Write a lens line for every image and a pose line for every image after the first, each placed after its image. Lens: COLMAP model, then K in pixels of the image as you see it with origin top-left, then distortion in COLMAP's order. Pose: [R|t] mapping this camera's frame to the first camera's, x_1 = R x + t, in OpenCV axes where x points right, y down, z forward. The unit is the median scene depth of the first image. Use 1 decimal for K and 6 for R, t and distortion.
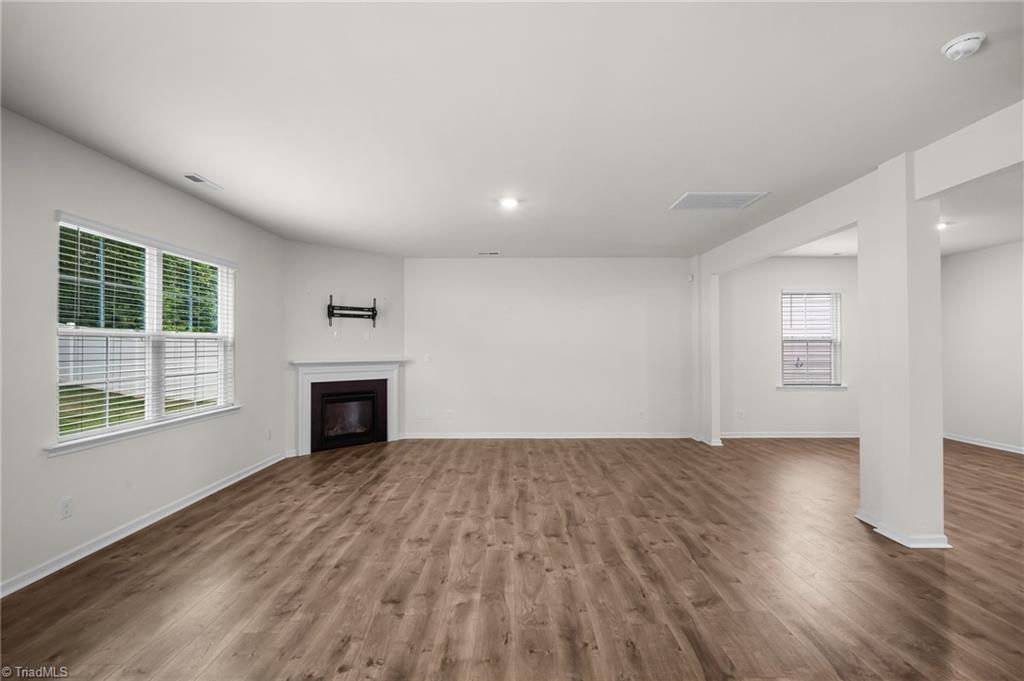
lens RADIAL K [[450.8, 0, 510.3], [0, 450.8, 345.6], [0, 0, 1]] dist [-0.008901, 0.002566]
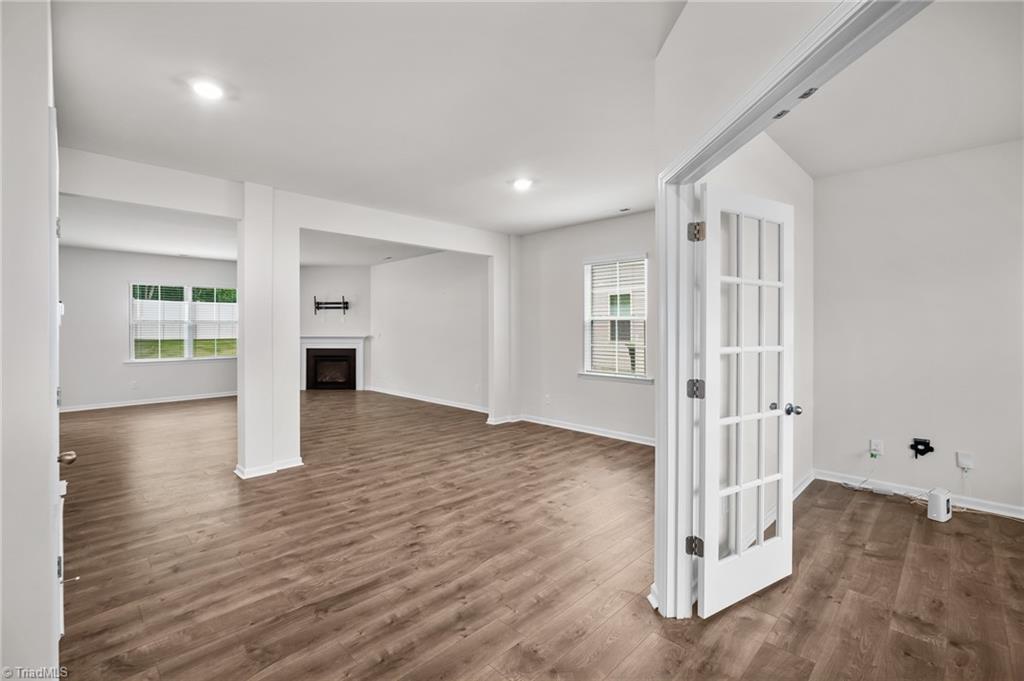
lens RADIAL K [[450.8, 0, 503.0], [0, 450.8, 334.8], [0, 0, 1]] dist [-0.008901, 0.002566]
pose [[0.705004, 0.008070, -0.709157, 1.211427], [0.003341, 0.999886, 0.014701, 0.007939], [0.709195, -0.012734, 0.704897, 0.304436]]
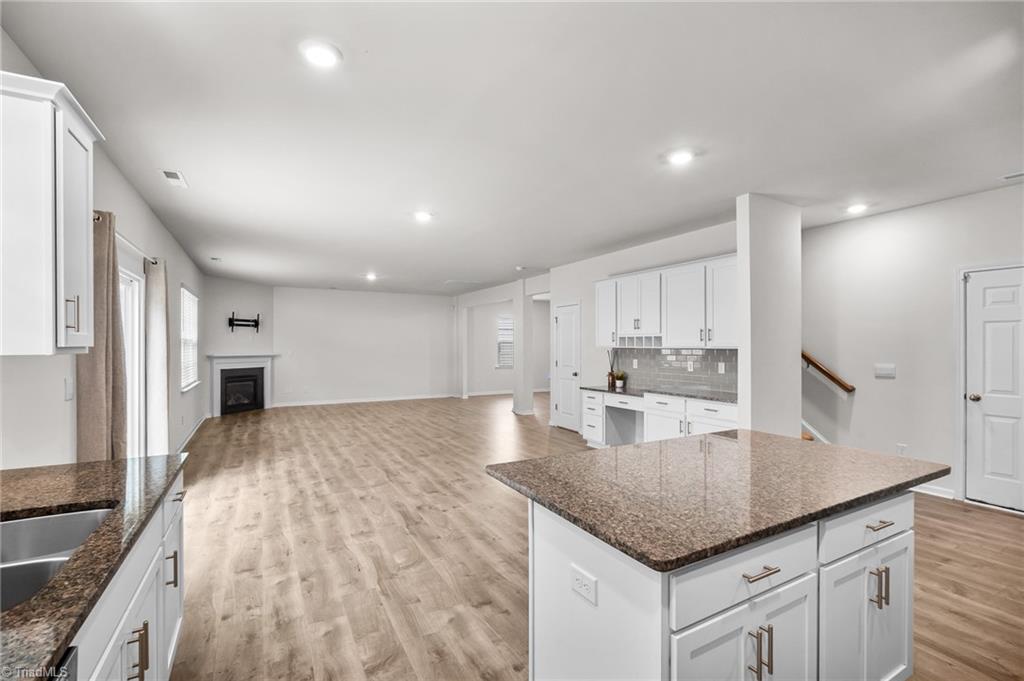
lens RADIAL K [[450.8, 0, 511.5], [0, 450.8, 349.1], [0, 0, 1]] dist [-0.008901, 0.002566]
pose [[0.869157, -0.001793, 0.494534, -0.316604], [-0.003650, 0.999943, 0.010040, -0.004767], [-0.494523, -0.010531, 0.869101, -0.756699]]
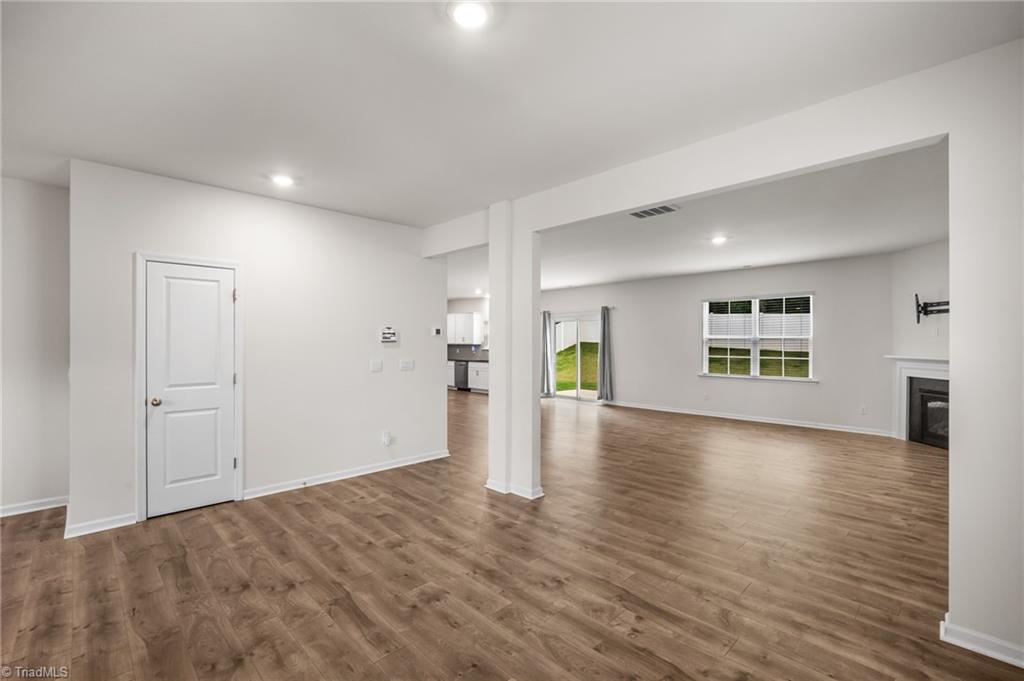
lens RADIAL K [[450.8, 0, 509.9], [0, 450.8, 337.8], [0, 0, 1]] dist [-0.008901, 0.002566]
pose [[-0.709543, -0.010992, -0.704576, 0.944722], [-0.005253, 0.999933, -0.010310, 0.004246], [0.704643, -0.003614, -0.709553, 1.017283]]
